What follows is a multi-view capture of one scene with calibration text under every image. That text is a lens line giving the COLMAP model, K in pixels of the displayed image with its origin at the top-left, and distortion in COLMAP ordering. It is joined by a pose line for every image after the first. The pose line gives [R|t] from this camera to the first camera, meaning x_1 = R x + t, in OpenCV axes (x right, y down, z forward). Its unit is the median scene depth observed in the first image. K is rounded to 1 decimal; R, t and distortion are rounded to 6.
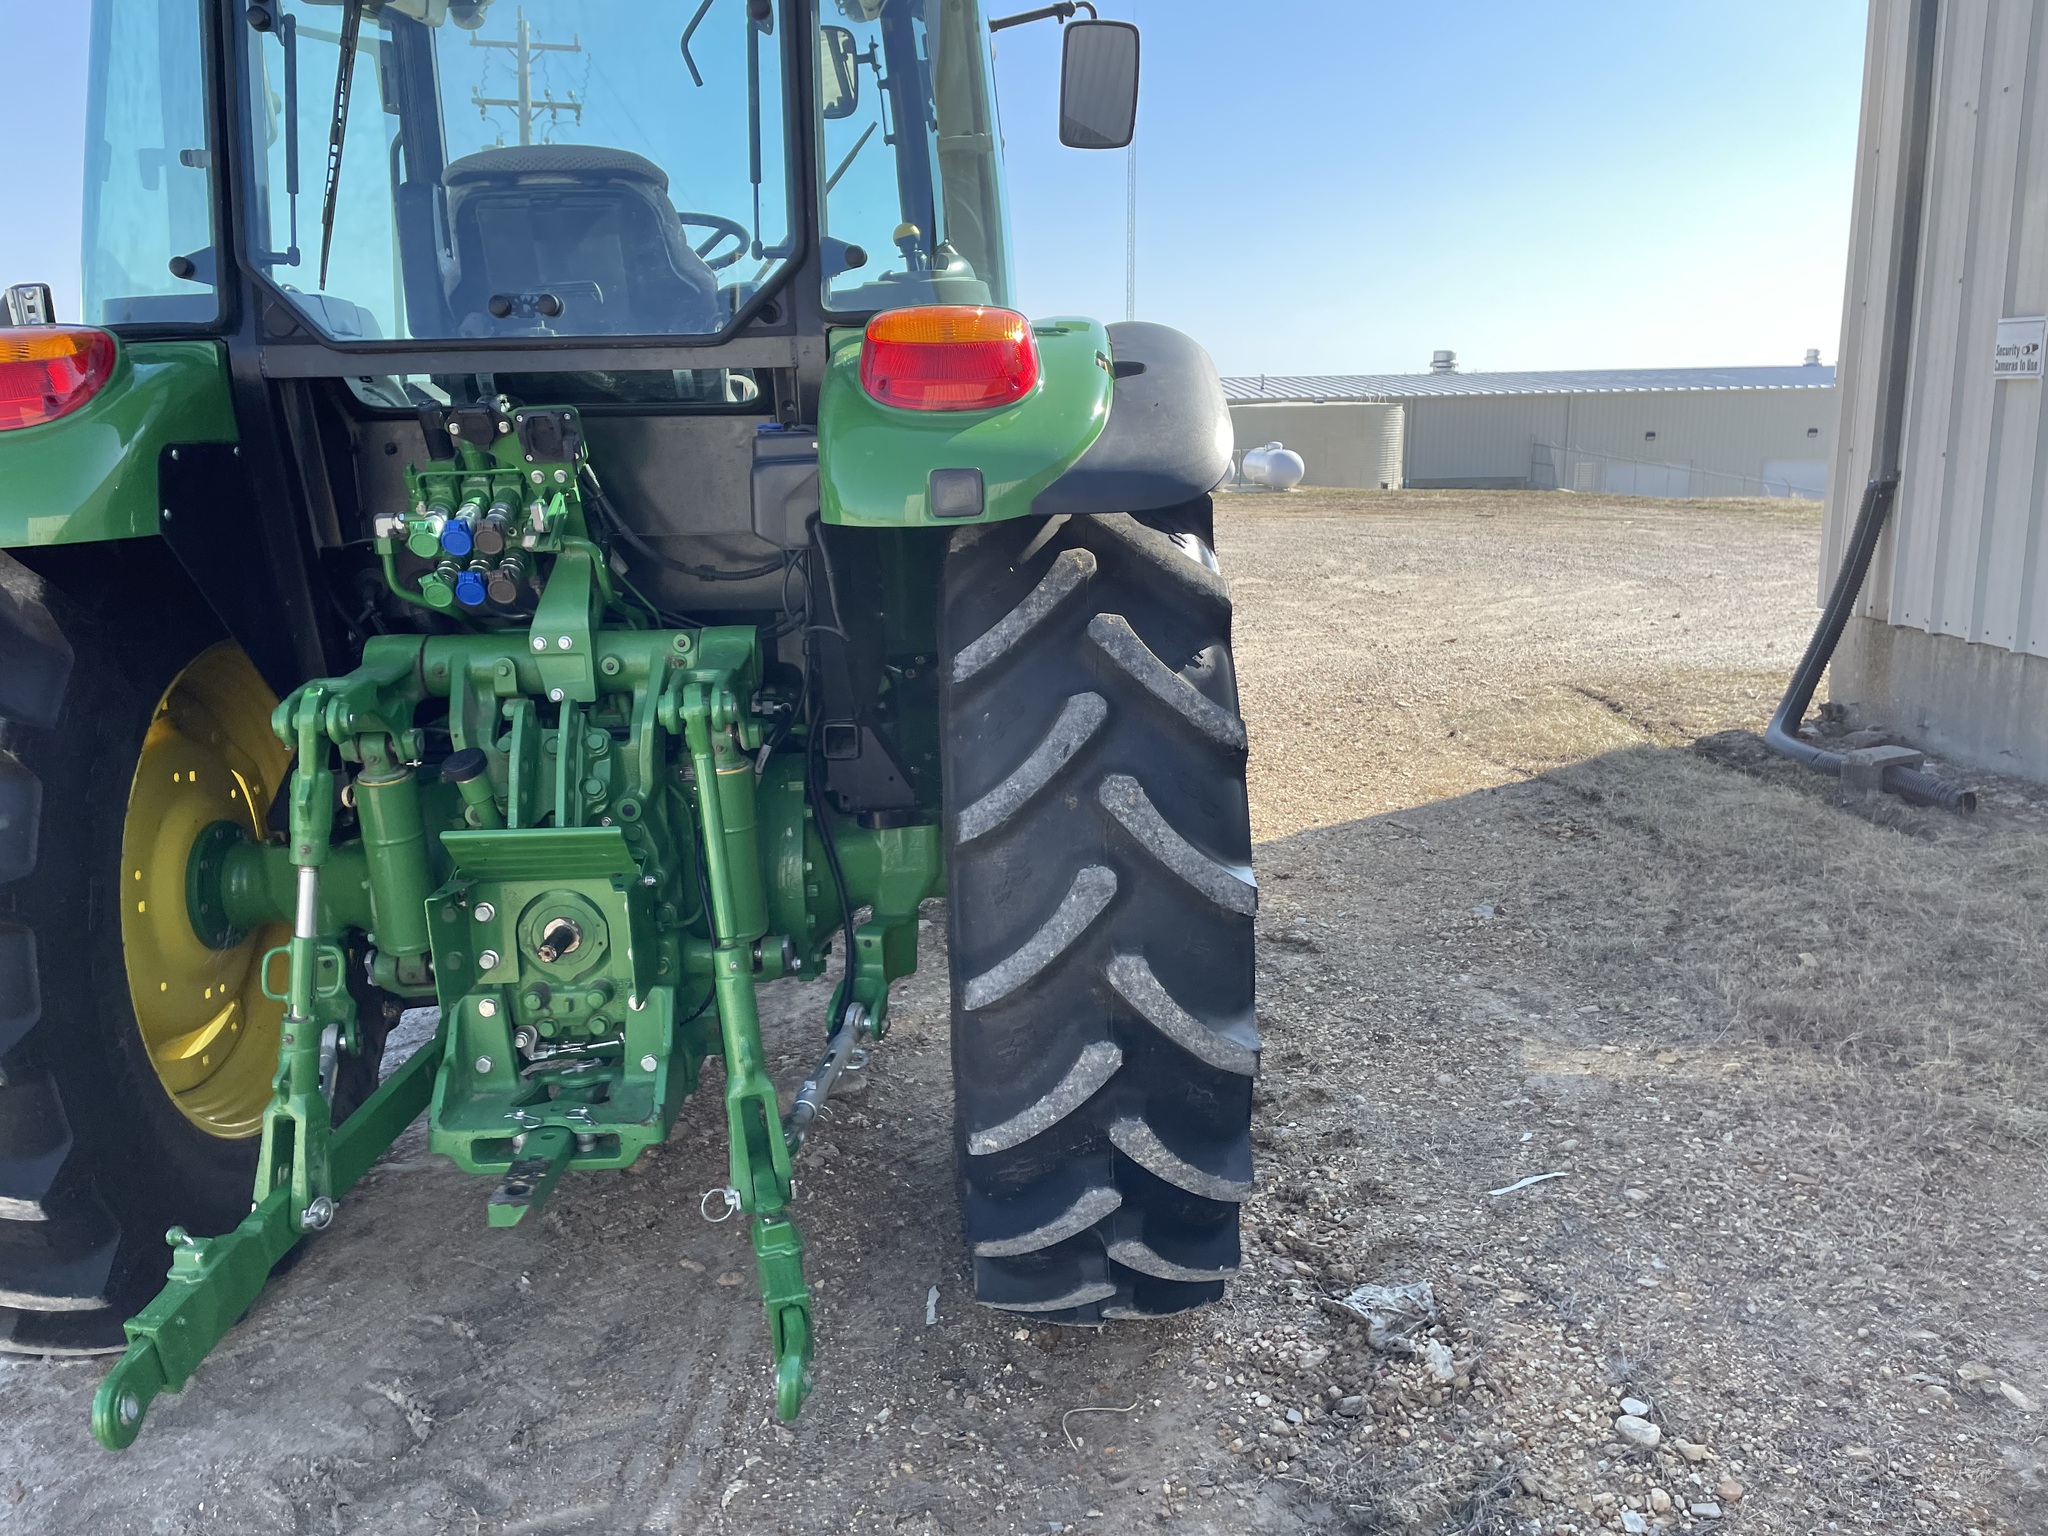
lens RADIAL K [[1543.1, 0, 1002.7], [0, 1543.1, 737.7], [0, 0, 1]] dist [0.095771, -0.124142]
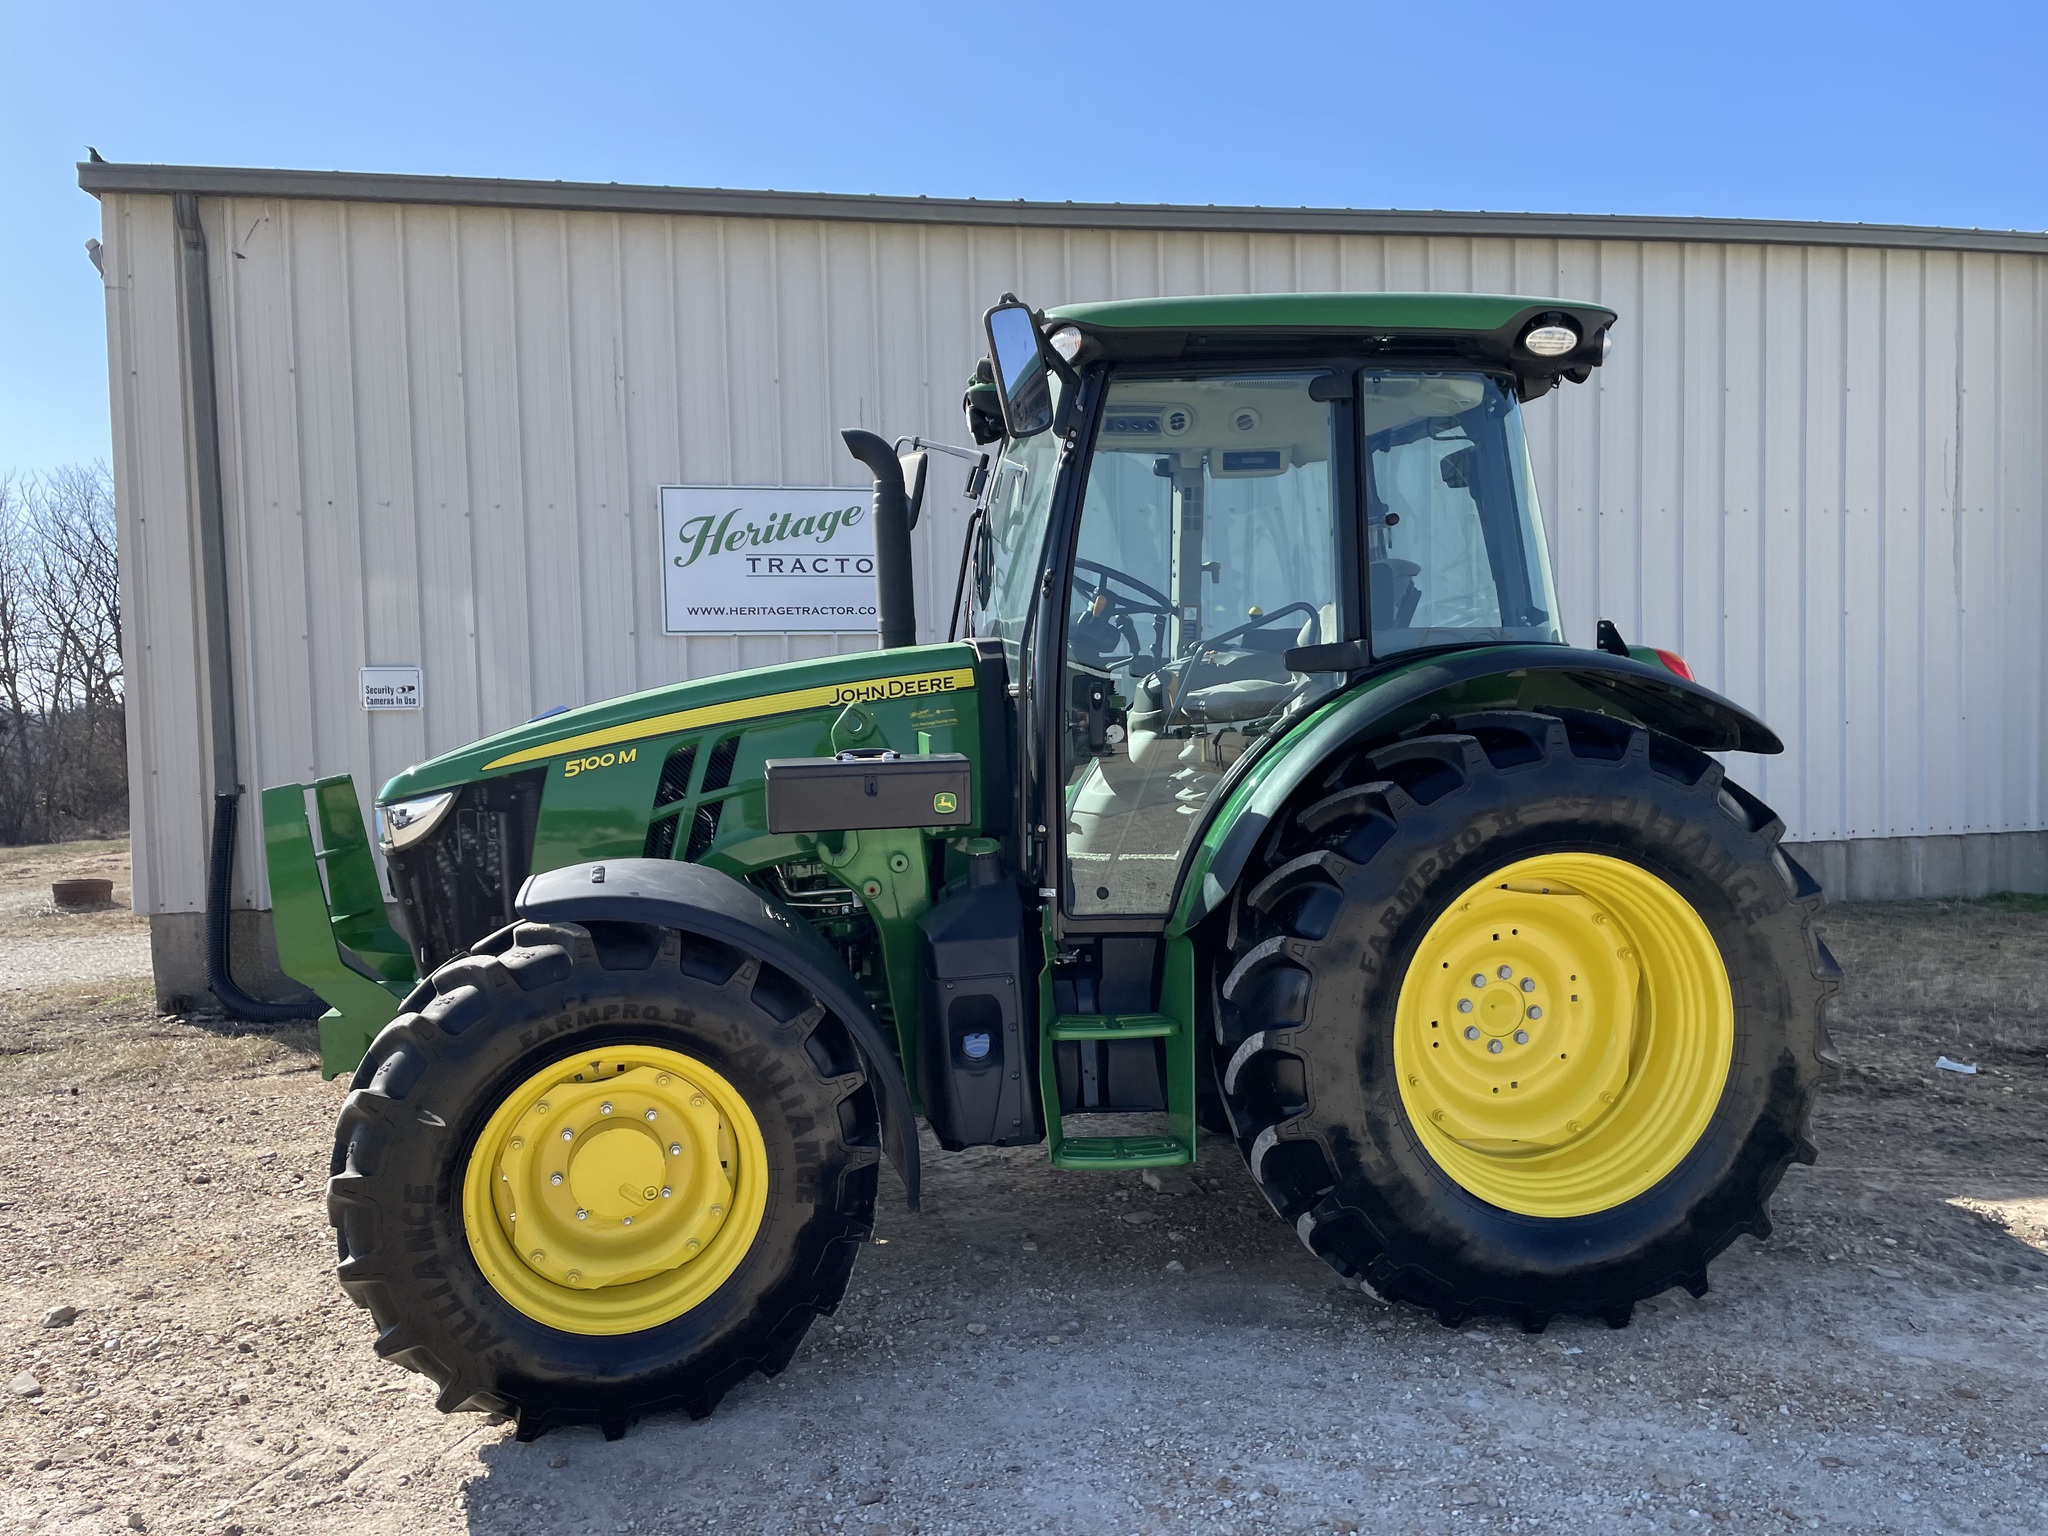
lens RADIAL K [[1543.1, 0, 1004.1], [0, 1543.1, 768.4], [0, 0, 1]] dist [0.095771, -0.124142]
pose [[-0.169666, -0.021576, 0.985265, -2.124624], [0.225535, 0.972377, 0.060132, -0.362546], [-0.959347, 0.232415, -0.160113, 1.858326]]
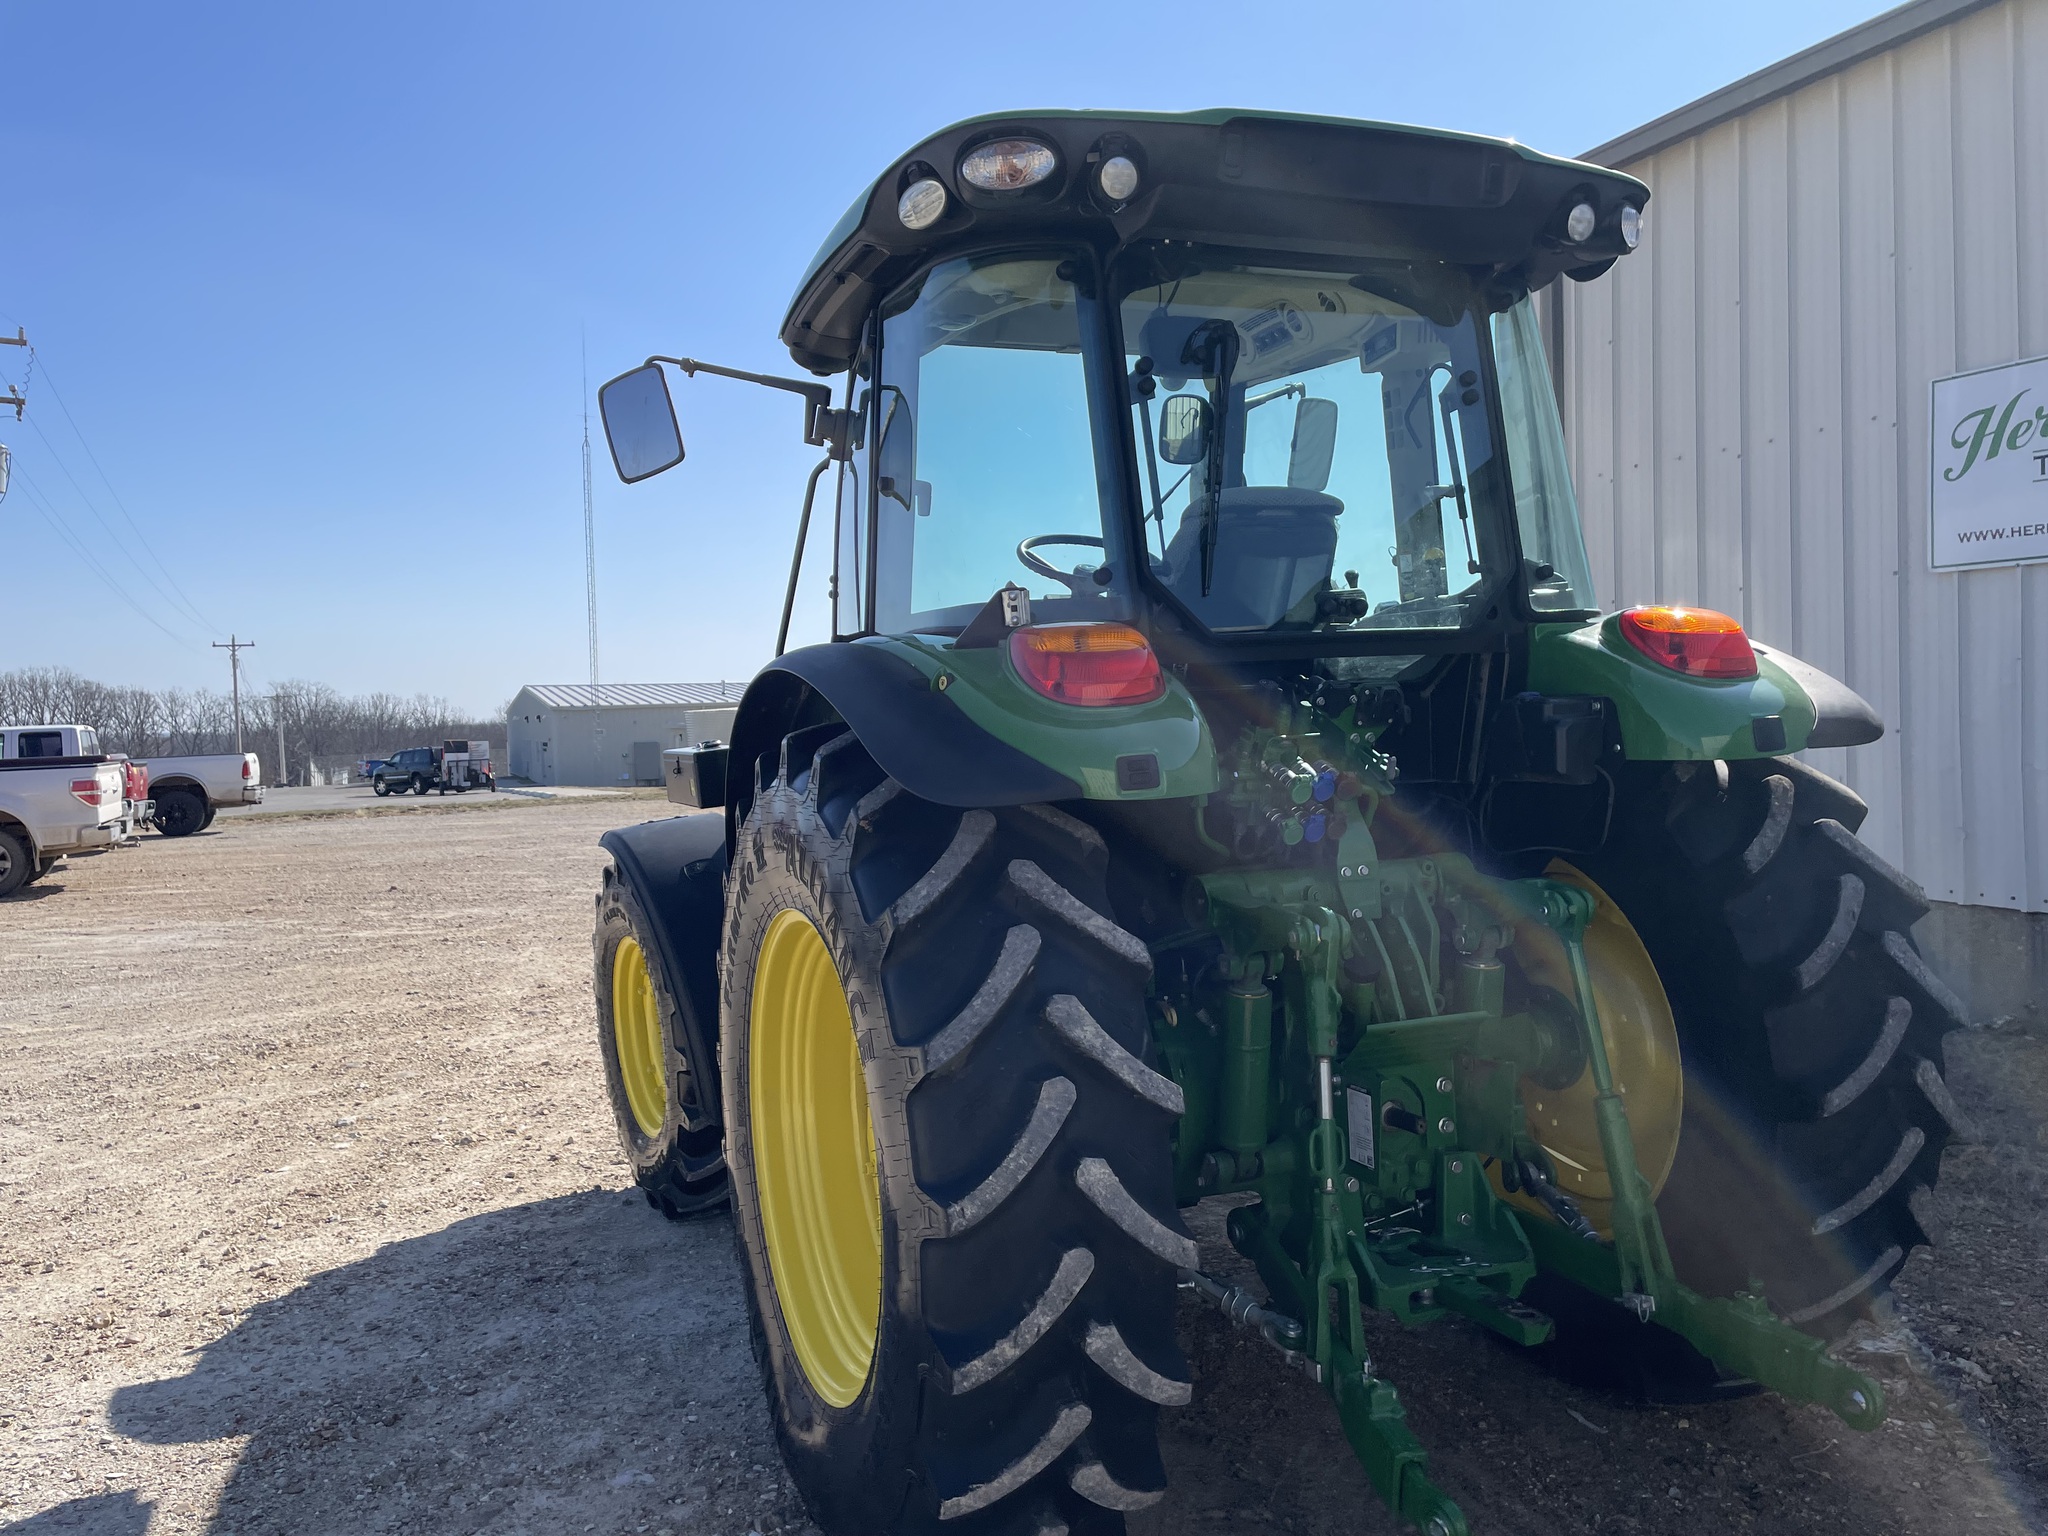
lens RADIAL K [[1543.1, 0, 998.5], [0, 1543.1, 751.3], [0, 0, 1]] dist [0.095771, -0.124142]
pose [[0.932733, -0.023705, 0.359787, -0.987738], [0.089266, 0.981955, -0.166722, 0.025107], [-0.349343, 0.187624, 0.918018, -0.042479]]
